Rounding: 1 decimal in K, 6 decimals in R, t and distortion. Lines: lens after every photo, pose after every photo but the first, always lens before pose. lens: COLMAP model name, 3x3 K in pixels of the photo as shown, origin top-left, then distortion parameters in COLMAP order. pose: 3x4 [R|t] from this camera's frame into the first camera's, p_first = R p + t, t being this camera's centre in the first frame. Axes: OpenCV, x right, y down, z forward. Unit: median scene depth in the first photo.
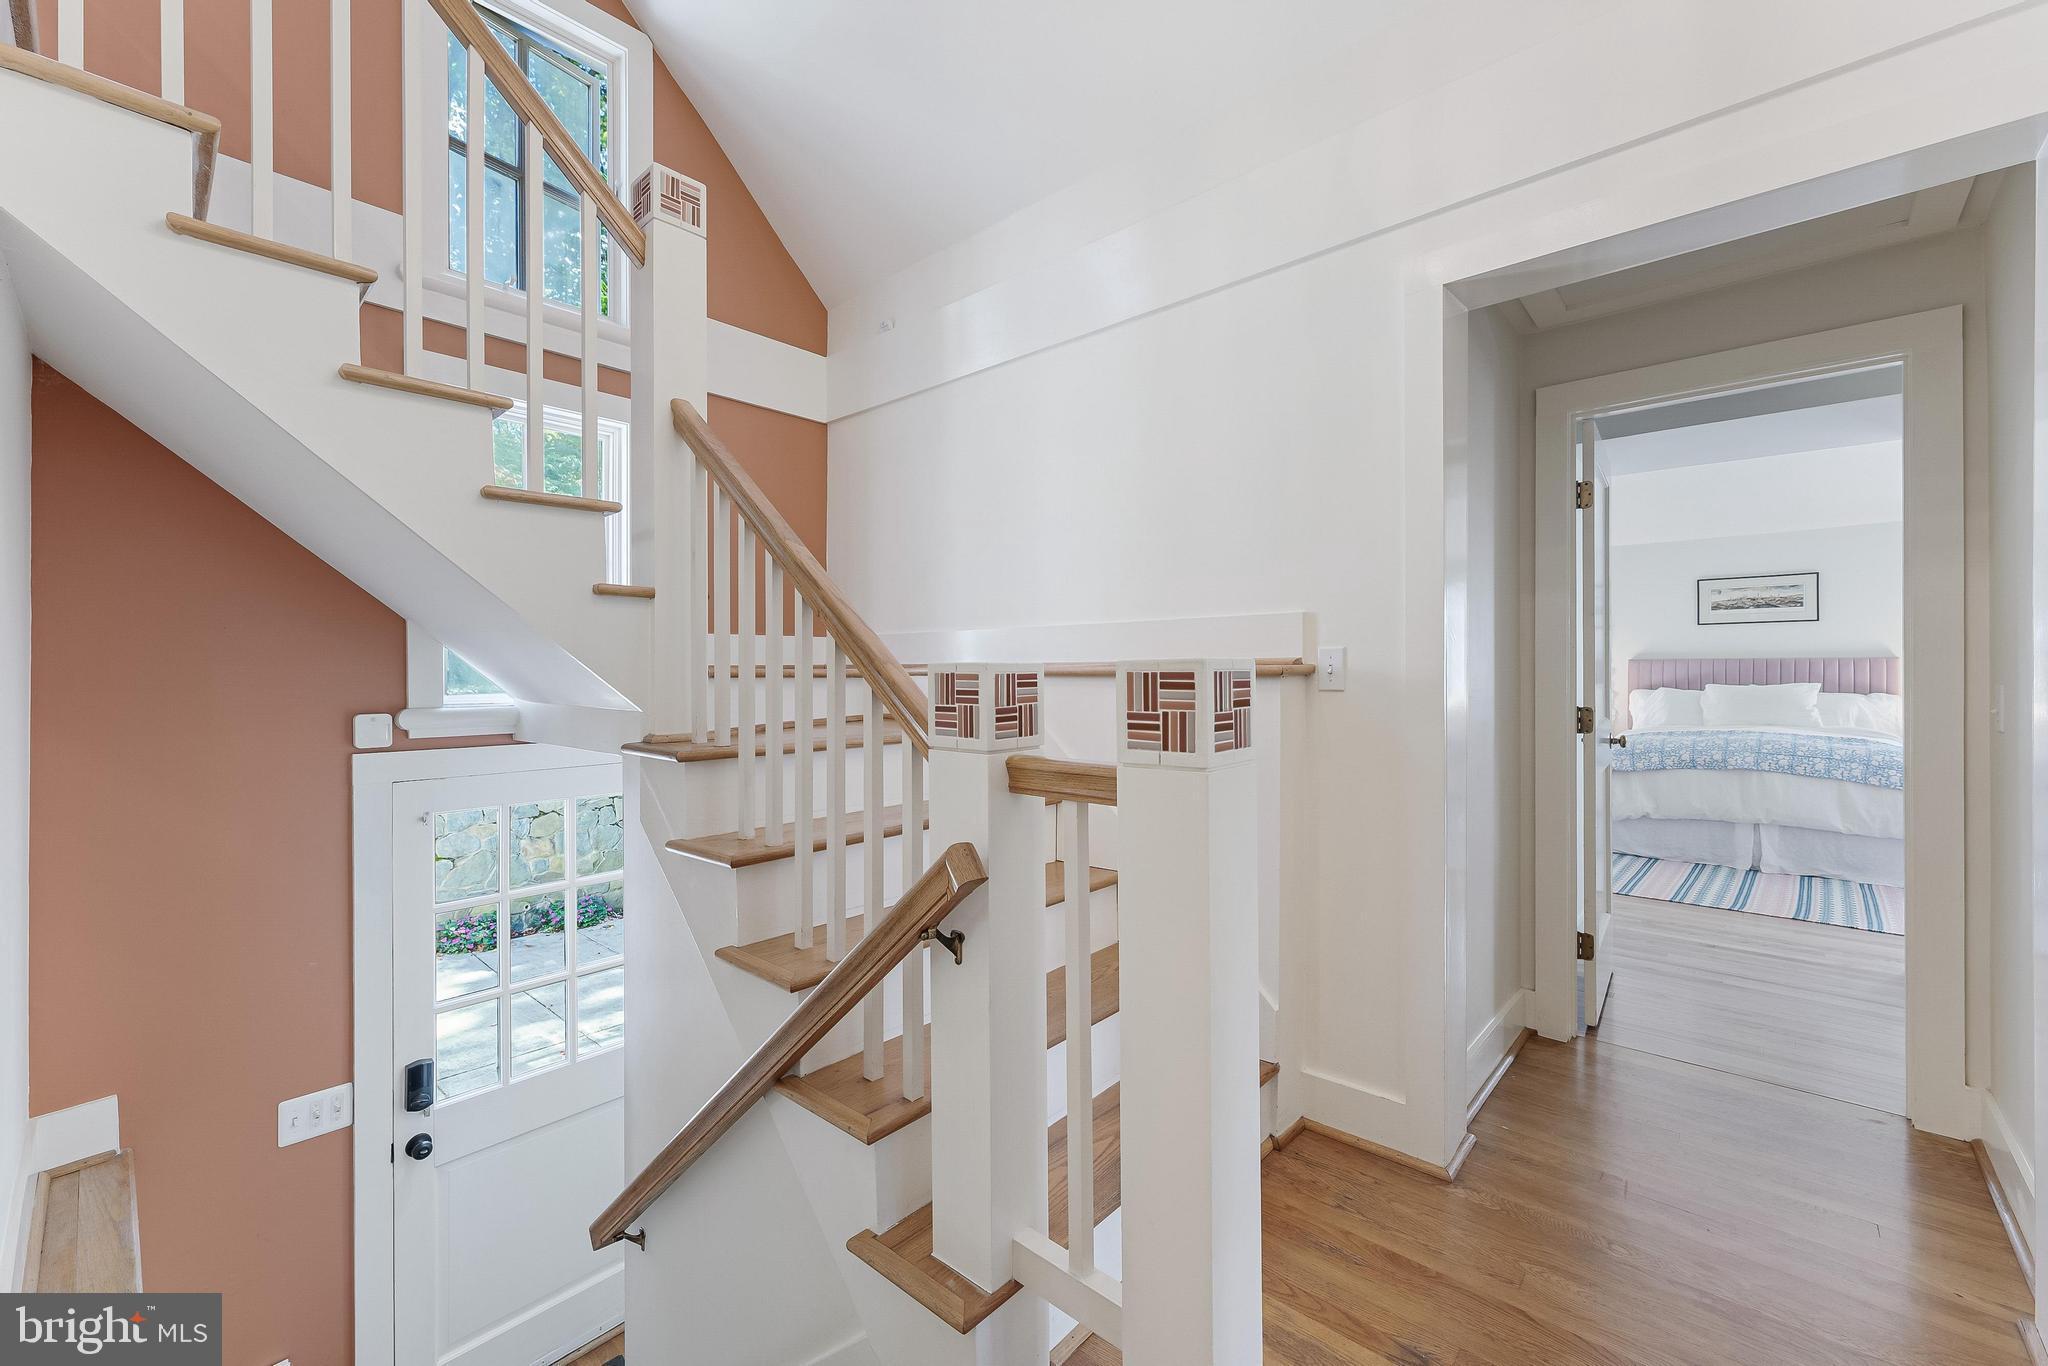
lens RADIAL K [[821.0, 0, 1034.2], [0, 821.0, 679.4], [0, 0, 1]] dist [0.000528, 0.000136]
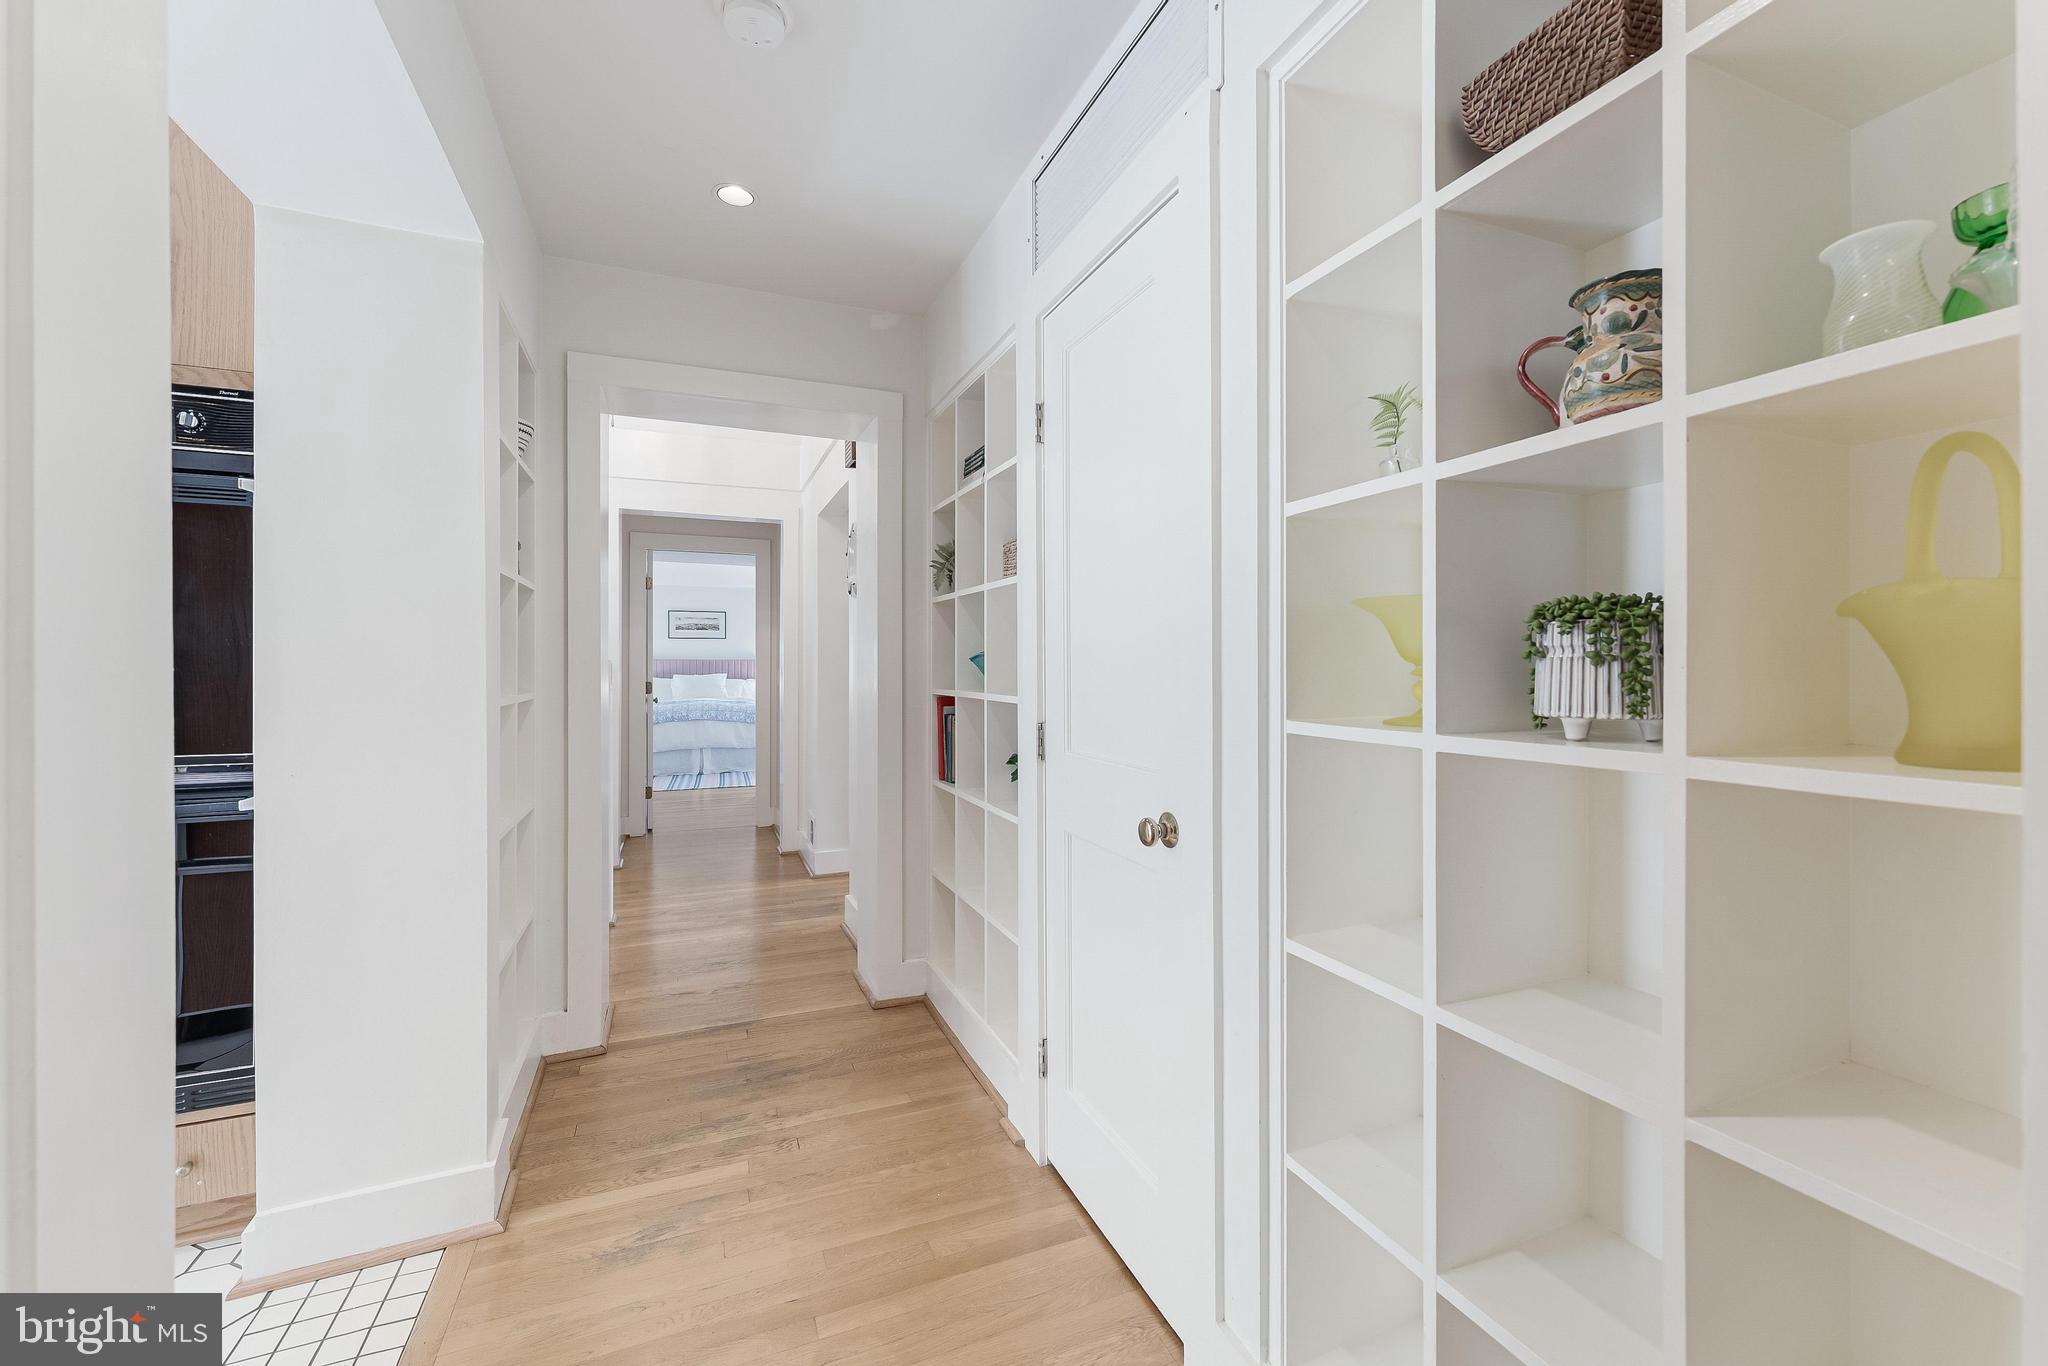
lens RADIAL K [[834.5, 0, 1028.8], [0, 834.5, 667.1], [0, 0, 1]] dist [0.002821, 0.000001]
pose [[0.437912, 0.007525, 0.898986, -0.497565], [0.002477, 0.999951, -0.009577, 0.011003], [-0.899014, 0.006421, 0.437872, -0.495873]]
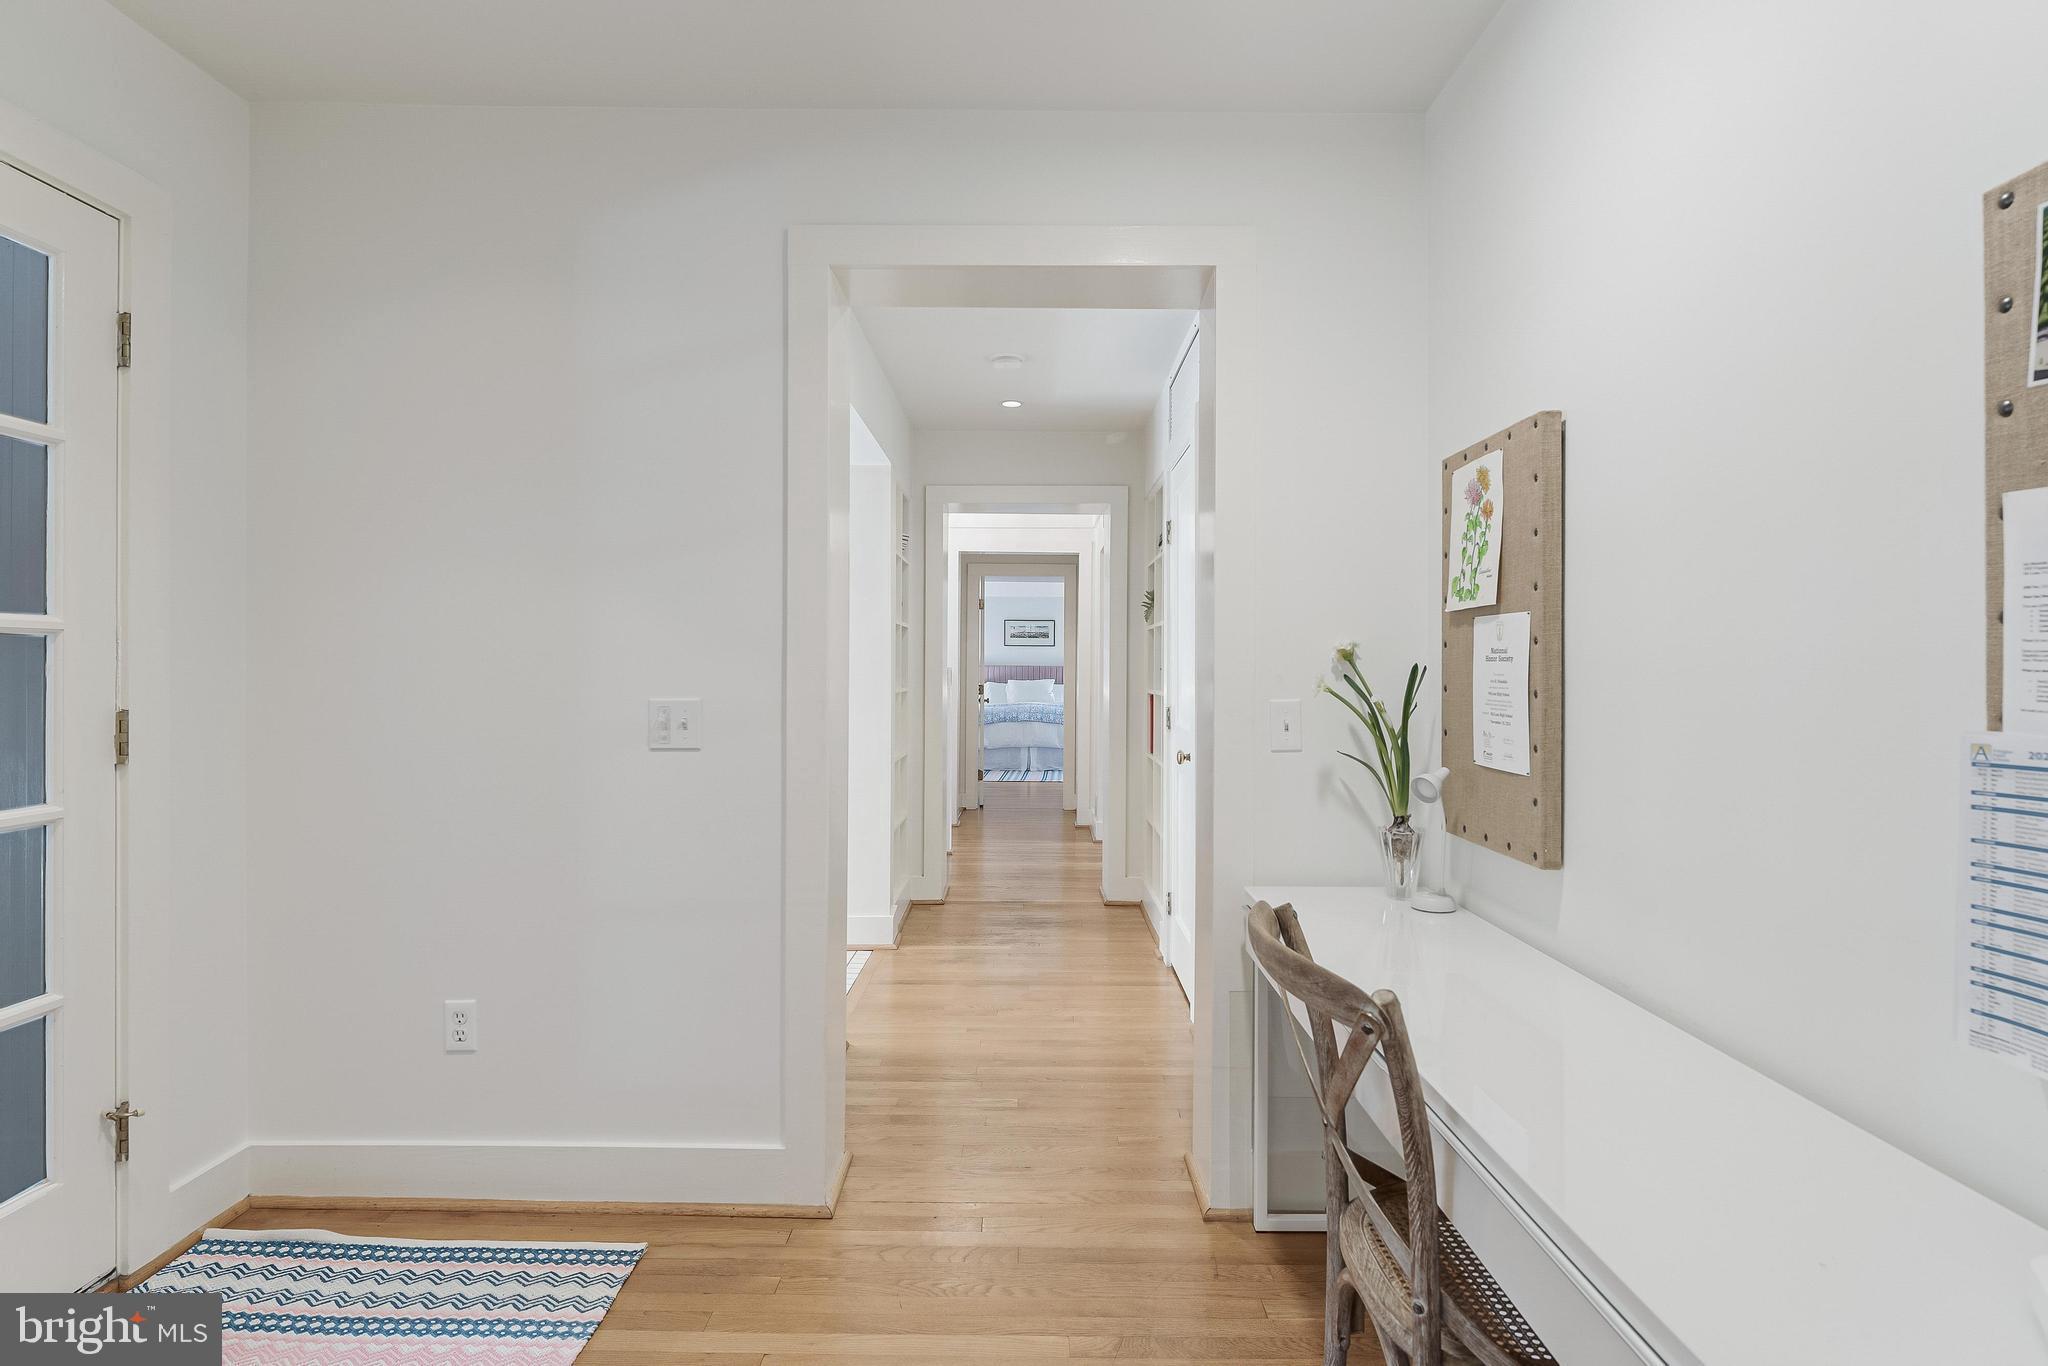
lens RADIAL K [[999.8, 0, 1022.2], [0, 999.8, 677.0], [0, 0, 1]] dist [-0.013537, 0.000863]
pose [[0.755135, 0.010202, 0.655490, -0.761325], [-0.008784, 0.999947, -0.005445, 0.014606], [-0.655510, -0.001646, 0.755184, -0.862657]]
